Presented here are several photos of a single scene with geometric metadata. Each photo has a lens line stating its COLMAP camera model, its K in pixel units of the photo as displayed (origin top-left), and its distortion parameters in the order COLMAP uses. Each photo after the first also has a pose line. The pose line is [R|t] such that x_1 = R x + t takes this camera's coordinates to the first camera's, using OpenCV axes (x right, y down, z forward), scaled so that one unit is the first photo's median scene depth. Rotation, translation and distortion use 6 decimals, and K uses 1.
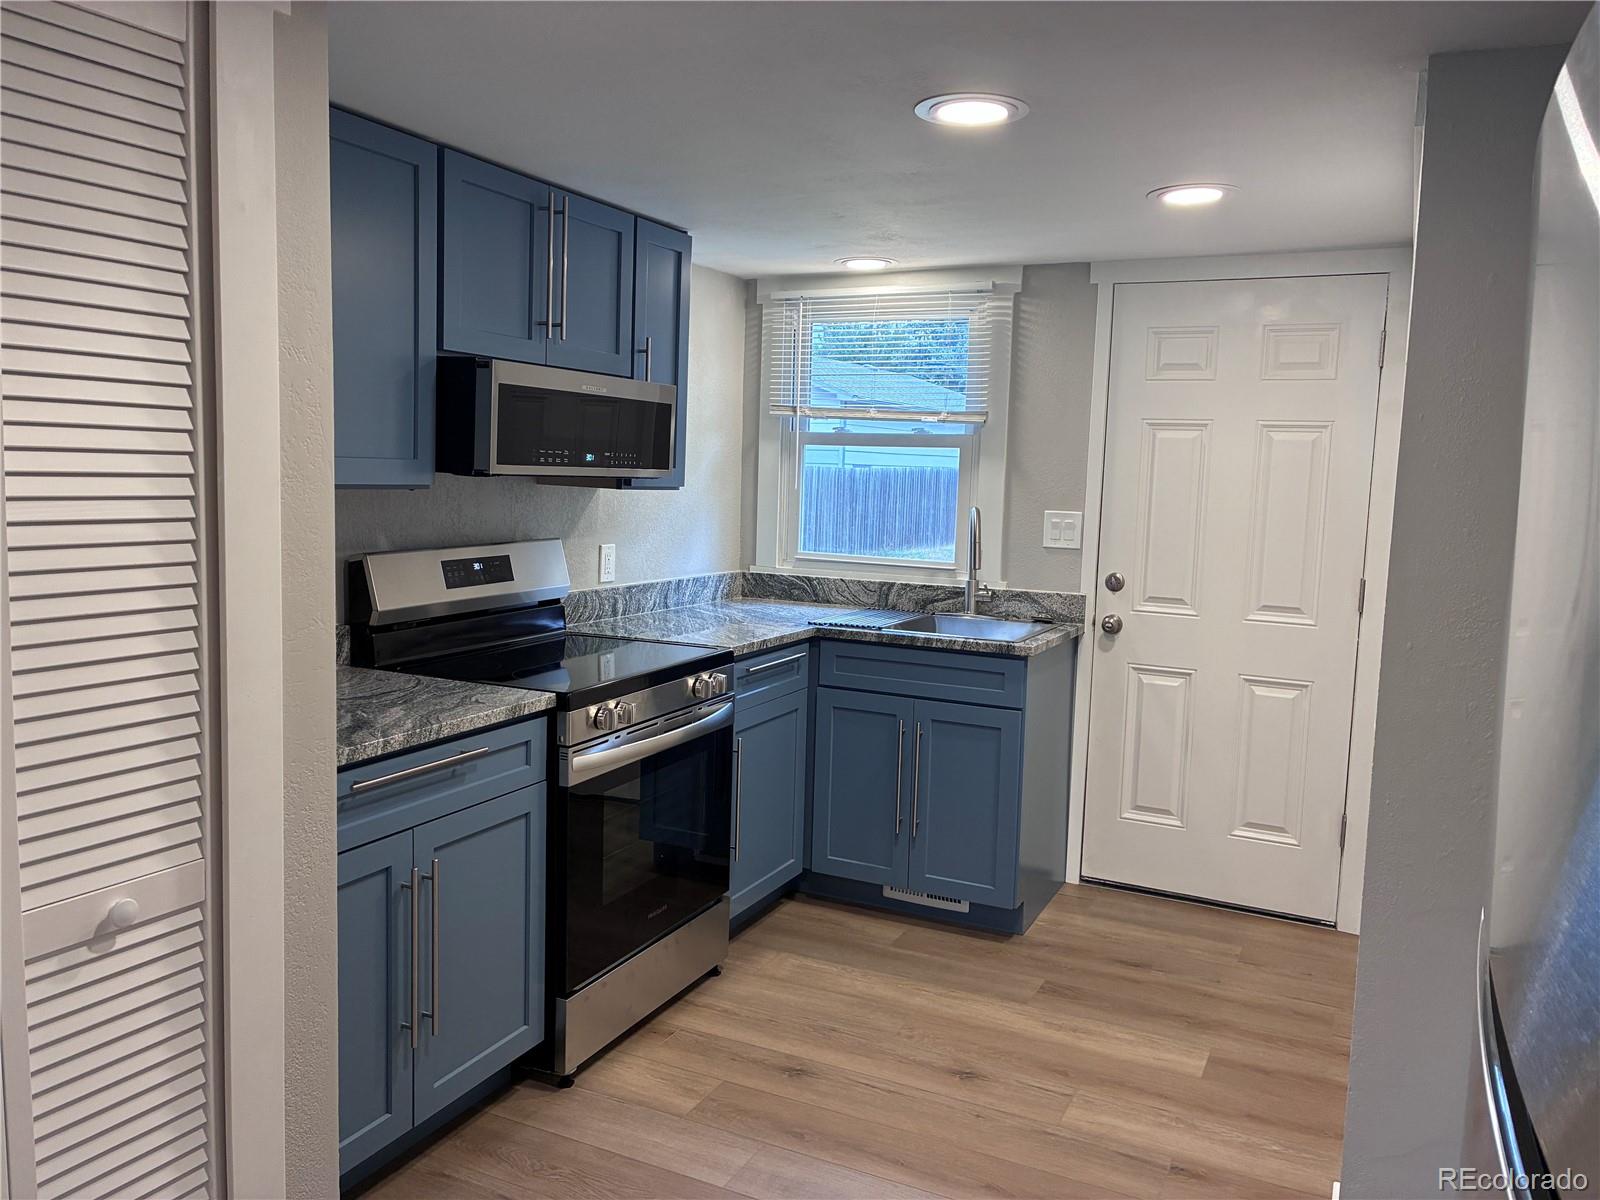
lens RADIAL K [[1220.8, 0, 755.5], [0, 1220.8, 596.0], [0, 0, 1]] dist [0.031468, -0.005283]
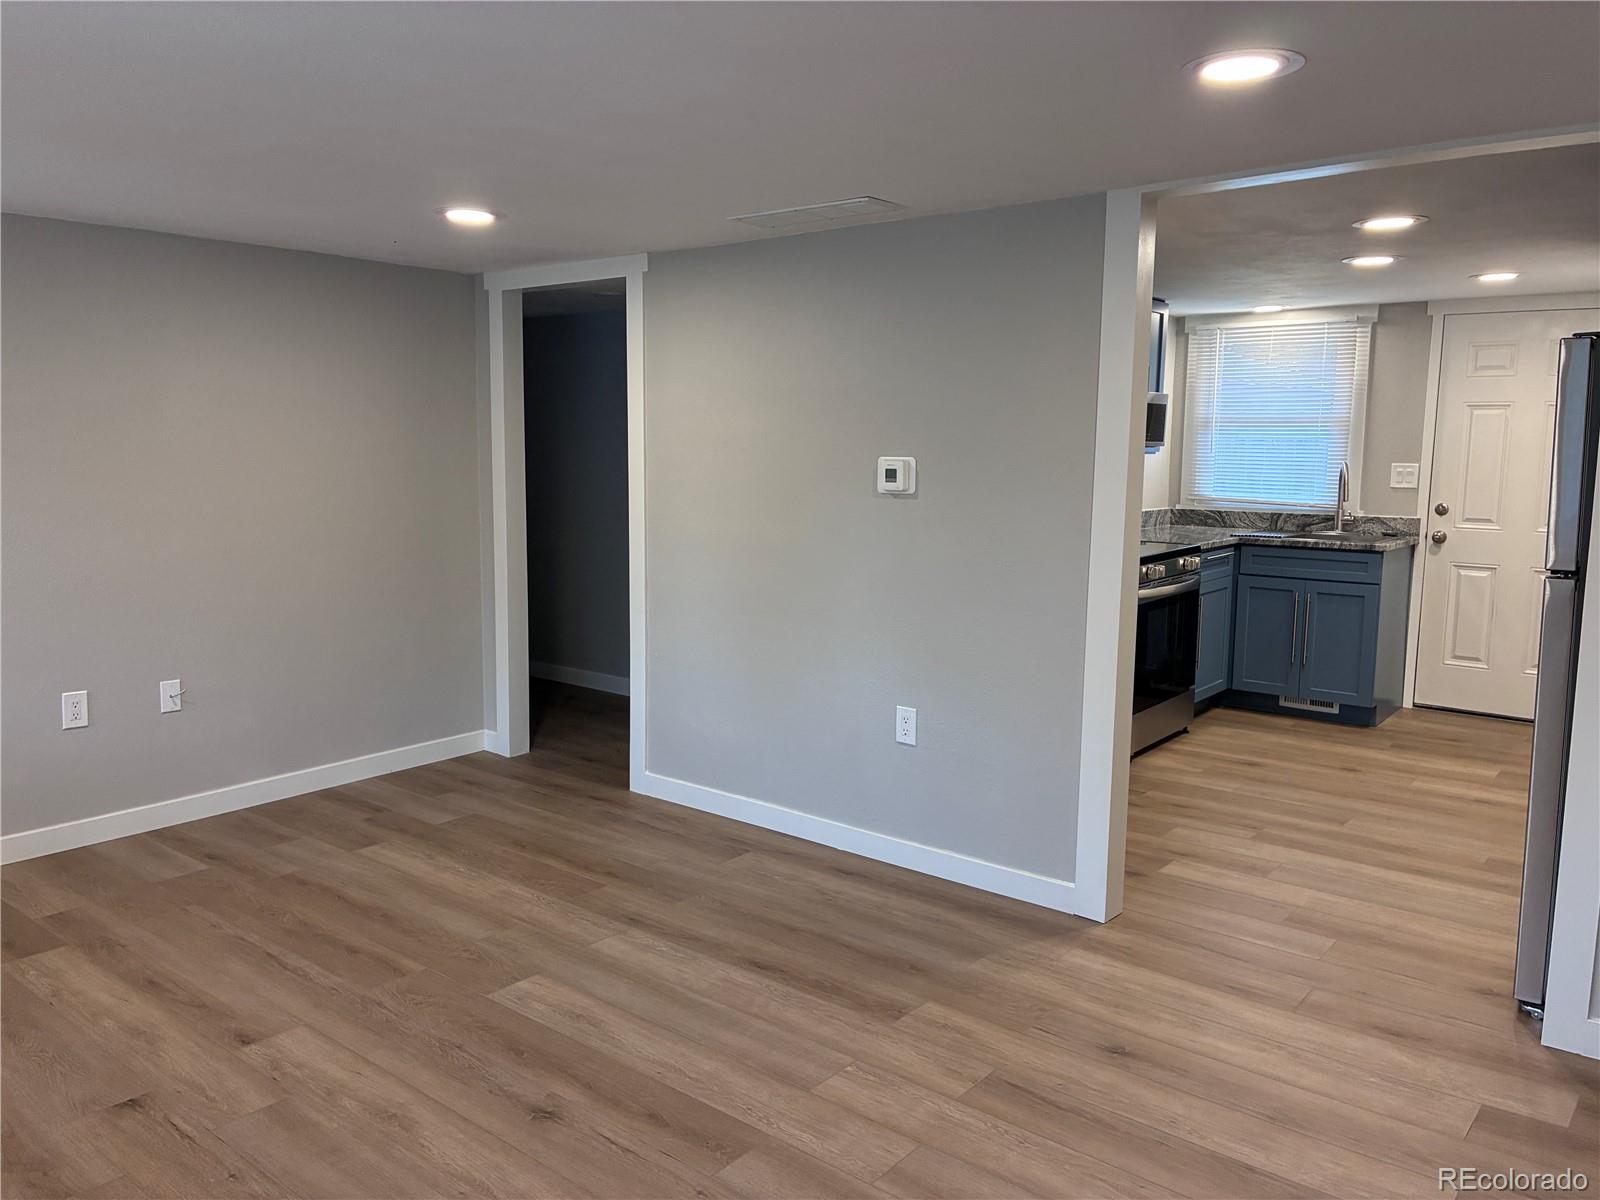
lens RADIAL K [[1220.8, 0, 755.5], [0, 1220.8, 596.0], [0, 0, 1]] dist [0.031468, -0.005283]
pose [[0.977256, 0.005863, -0.211980, -0.220052], [-0.001142, 0.999749, 0.022387, 0.063683], [0.212058, -0.021636, 0.977018, -0.697057]]
